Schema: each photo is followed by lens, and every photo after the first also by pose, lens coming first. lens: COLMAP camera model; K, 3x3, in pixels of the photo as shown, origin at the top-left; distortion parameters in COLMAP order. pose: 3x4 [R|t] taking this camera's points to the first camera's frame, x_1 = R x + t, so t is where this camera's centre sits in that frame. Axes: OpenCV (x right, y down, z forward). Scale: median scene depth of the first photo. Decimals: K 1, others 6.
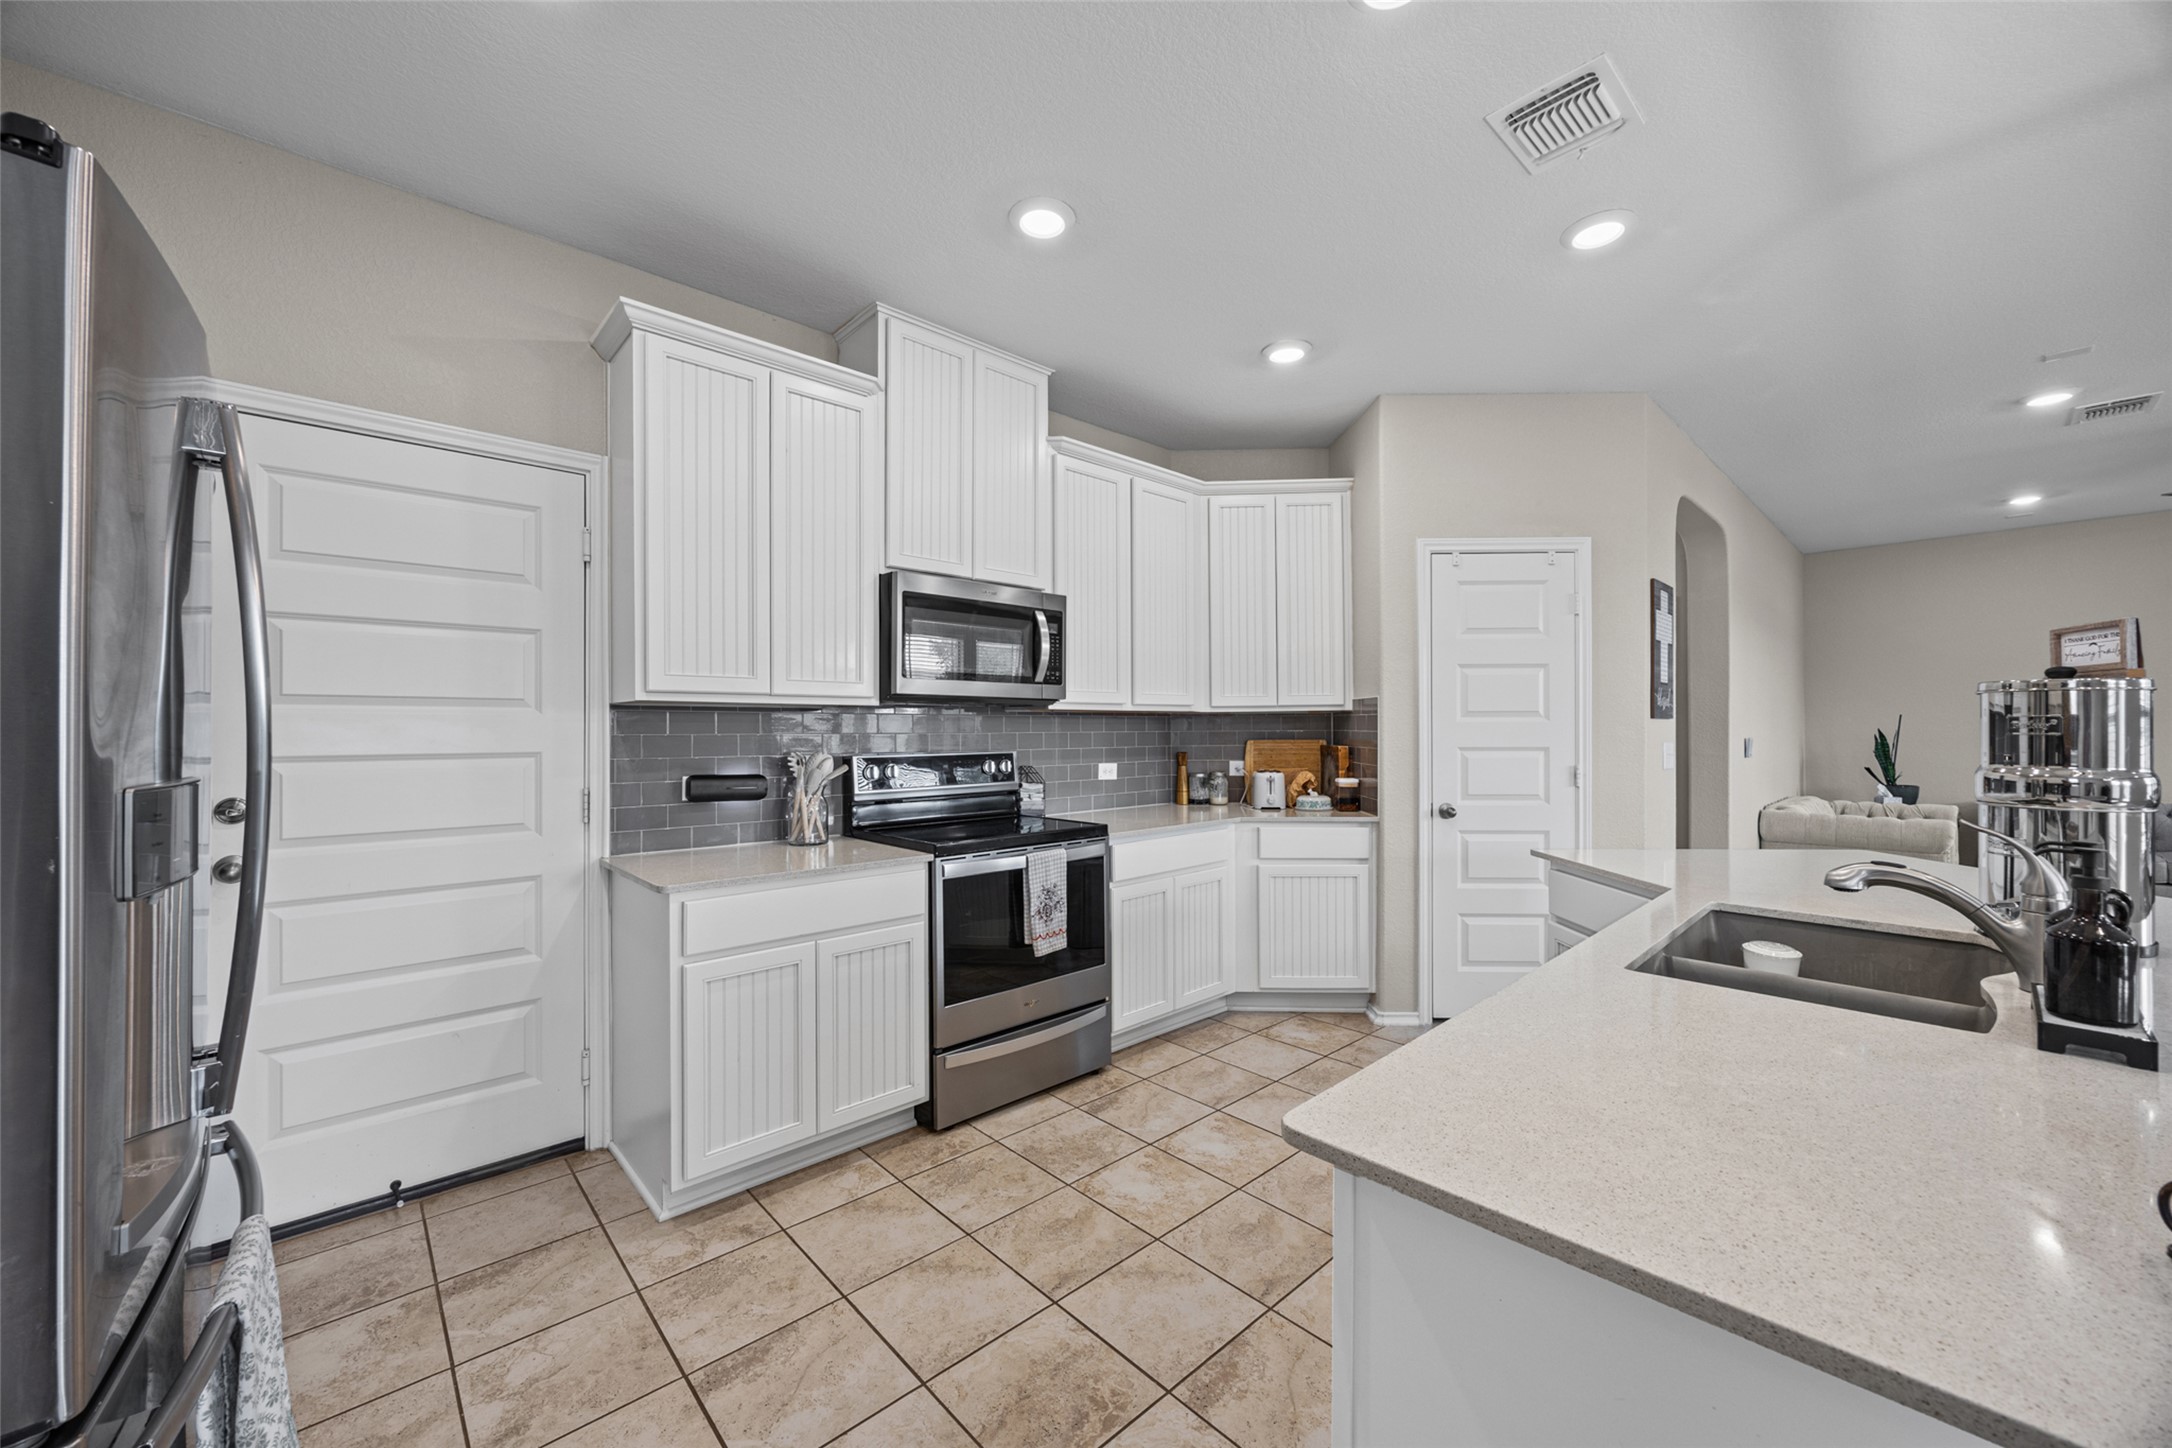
lens RADIAL K [[827.2, 0, 1086.3], [0, 827.2, 724.7], [0, 0, 1]] dist [0.000435, 0.000165]
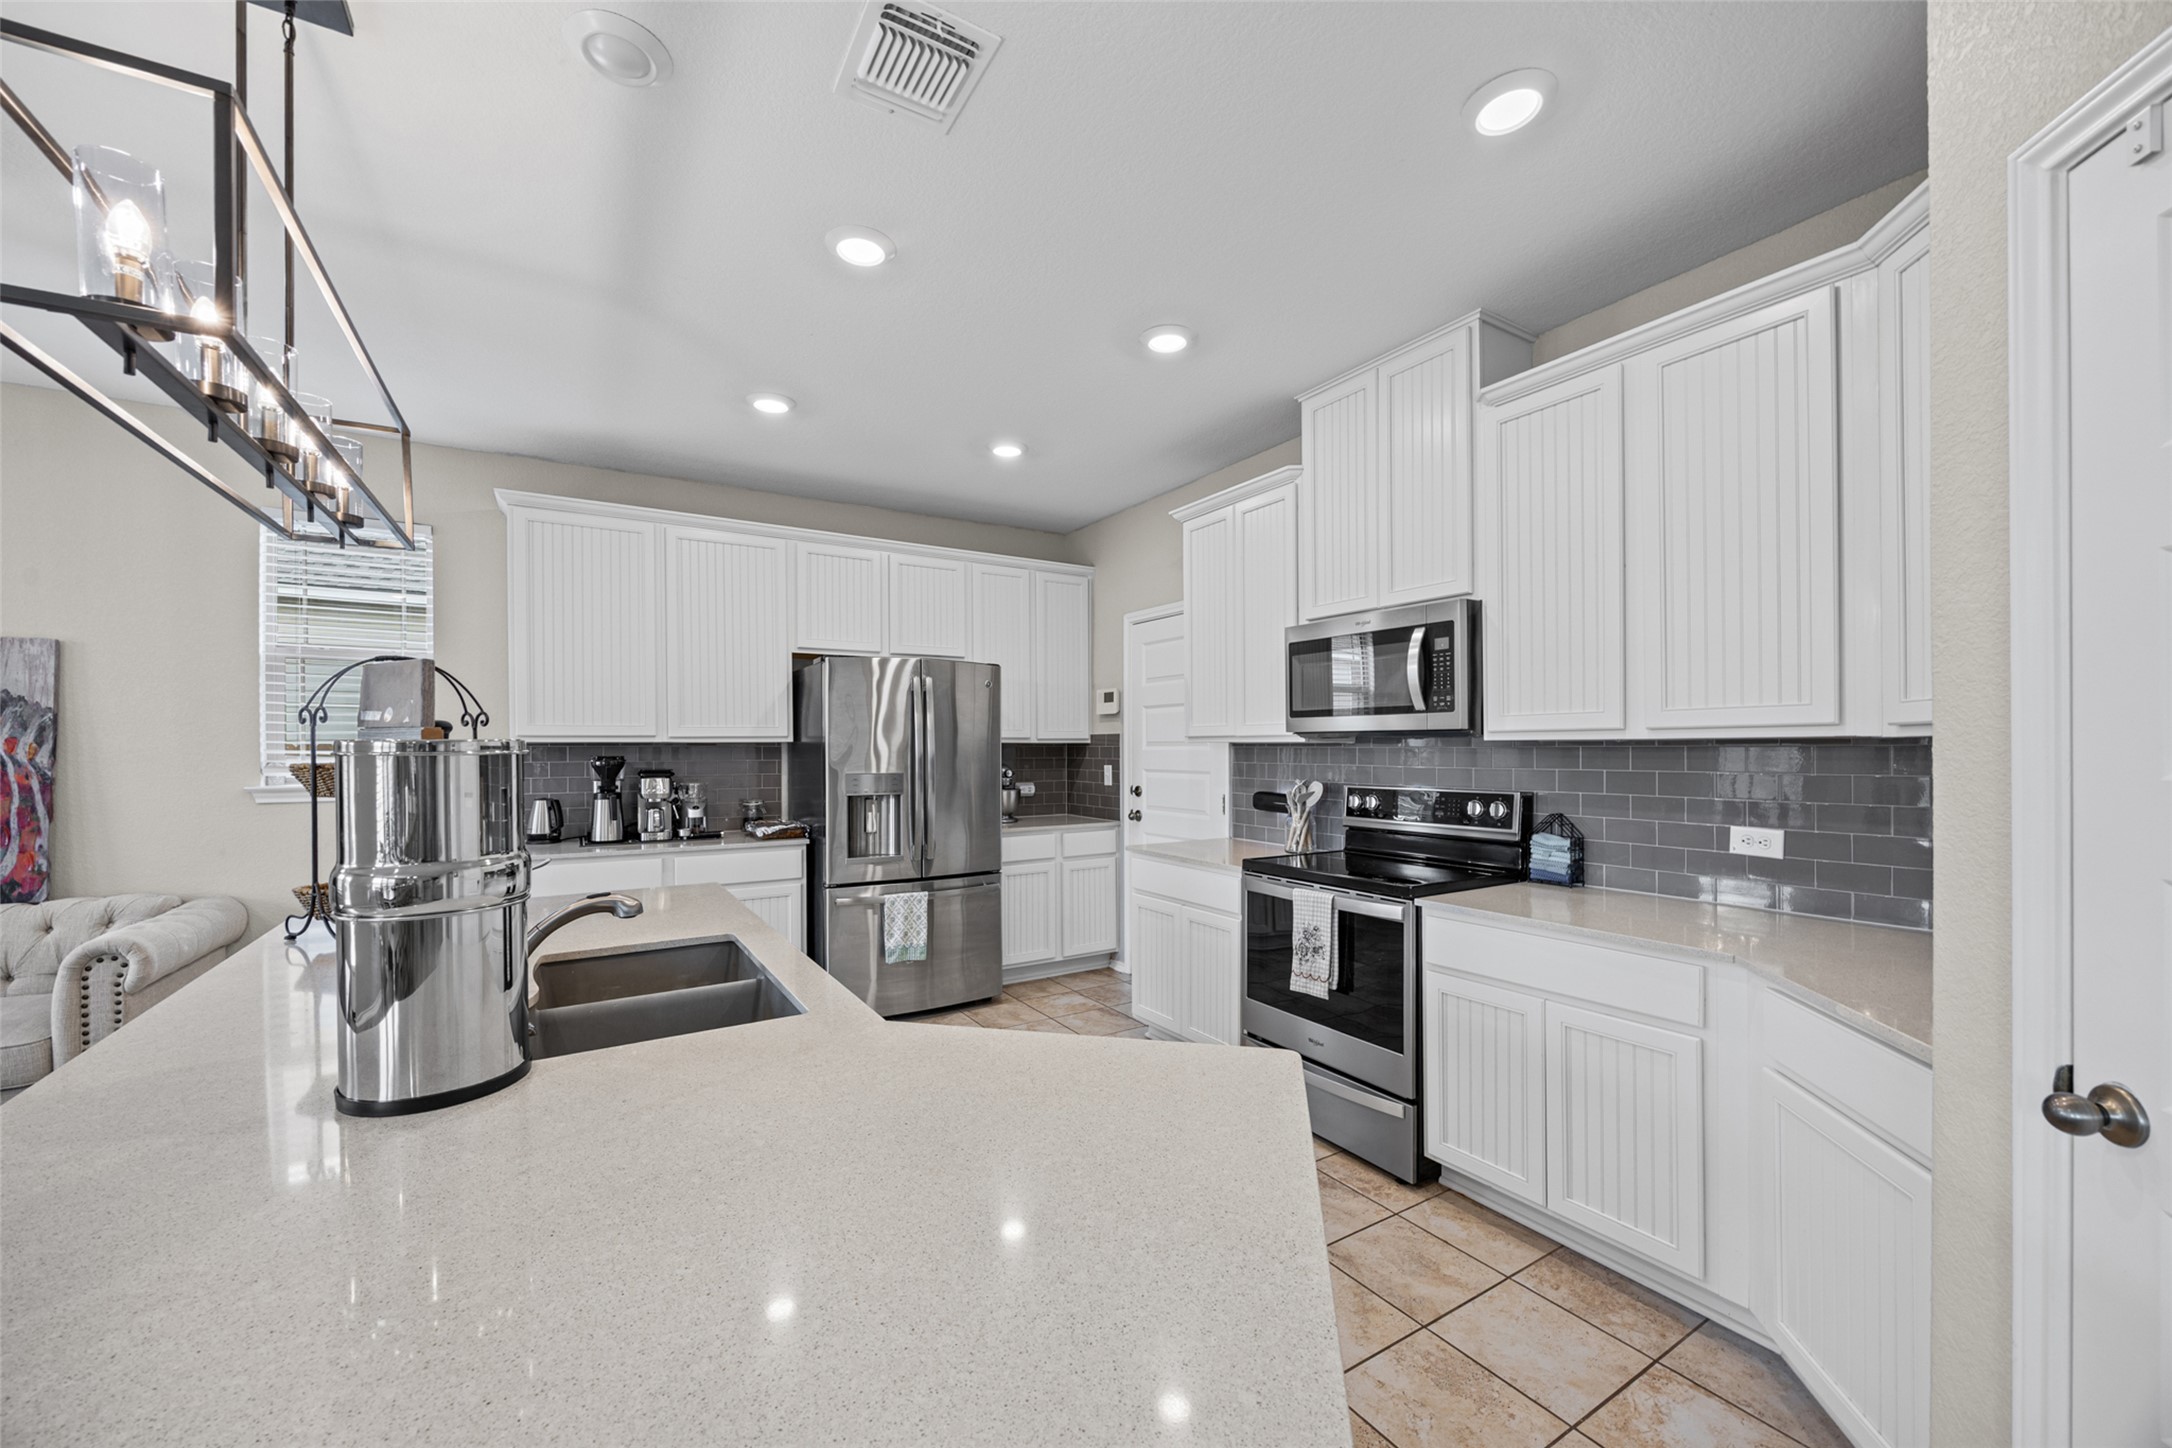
lens RADIAL K [[827.2, 0, 1089.0], [0, 827.2, 744.2], [0, 0, 1]] dist [0.000435, 0.000165]
pose [[-0.182532, 0.000533, -0.983200, 0.809326], [0.007883, 0.999969, -0.000922, -0.017679], [0.983168, -0.007919, -0.182531, 0.776687]]
